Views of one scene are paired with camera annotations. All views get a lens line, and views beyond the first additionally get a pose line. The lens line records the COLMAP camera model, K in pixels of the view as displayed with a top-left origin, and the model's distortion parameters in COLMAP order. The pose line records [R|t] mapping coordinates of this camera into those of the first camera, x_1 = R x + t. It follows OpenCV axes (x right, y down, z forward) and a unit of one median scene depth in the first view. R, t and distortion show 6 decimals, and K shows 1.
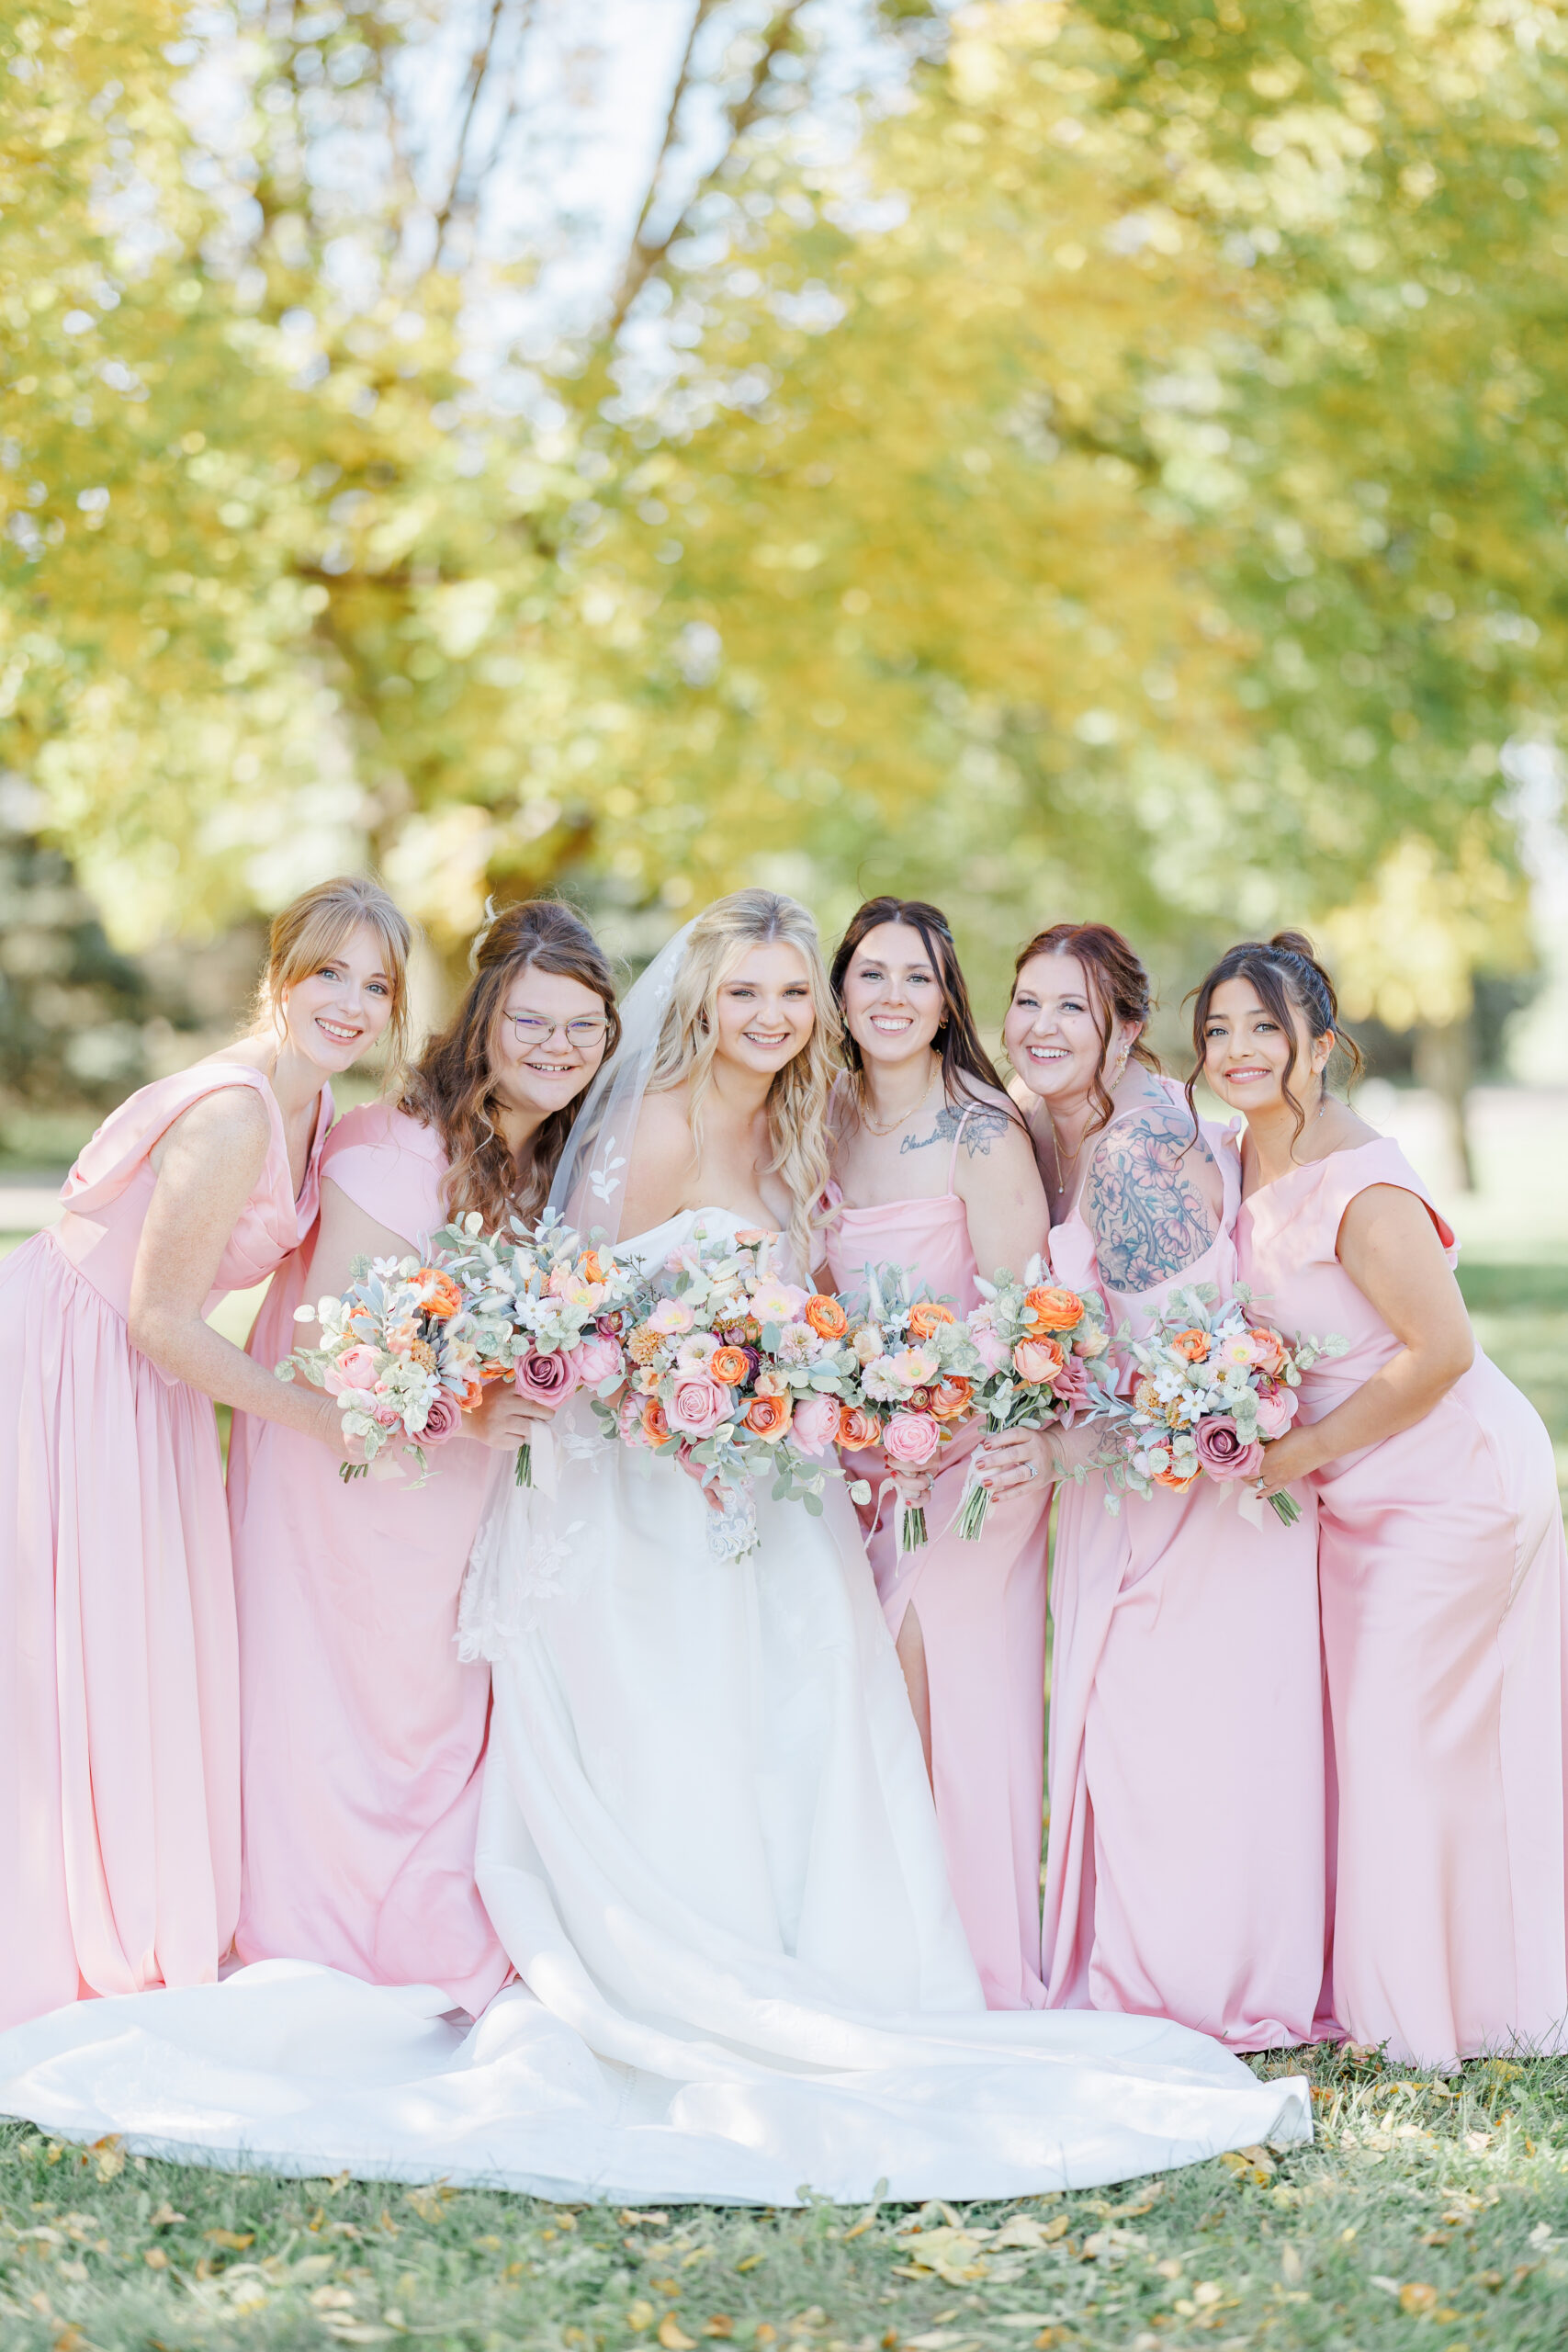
lens RADIAL K [[5002.6, 0, 784.0], [0, 5002.6, 1176.0], [0, 0, 1]] dist [-0.031636, 0.046032]
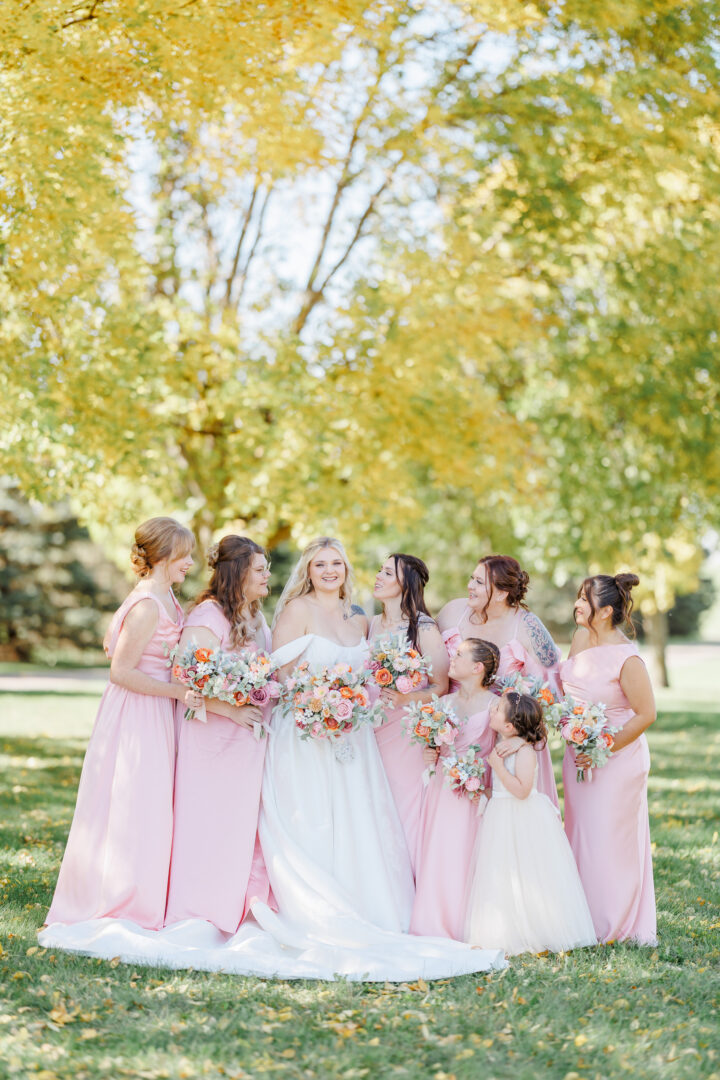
lens RADIAL K [[2297.3, 0, 360.0], [0, 2297.3, 540.0], [0, 0, 1]] dist [-0.031636, 0.046032]
pose [[0.999940, 0.002549, -0.010700, 0.007487], [-0.003283, 0.997603, -0.069116, 0.011918], [0.010498, 0.069146, 0.997551, -0.114010]]
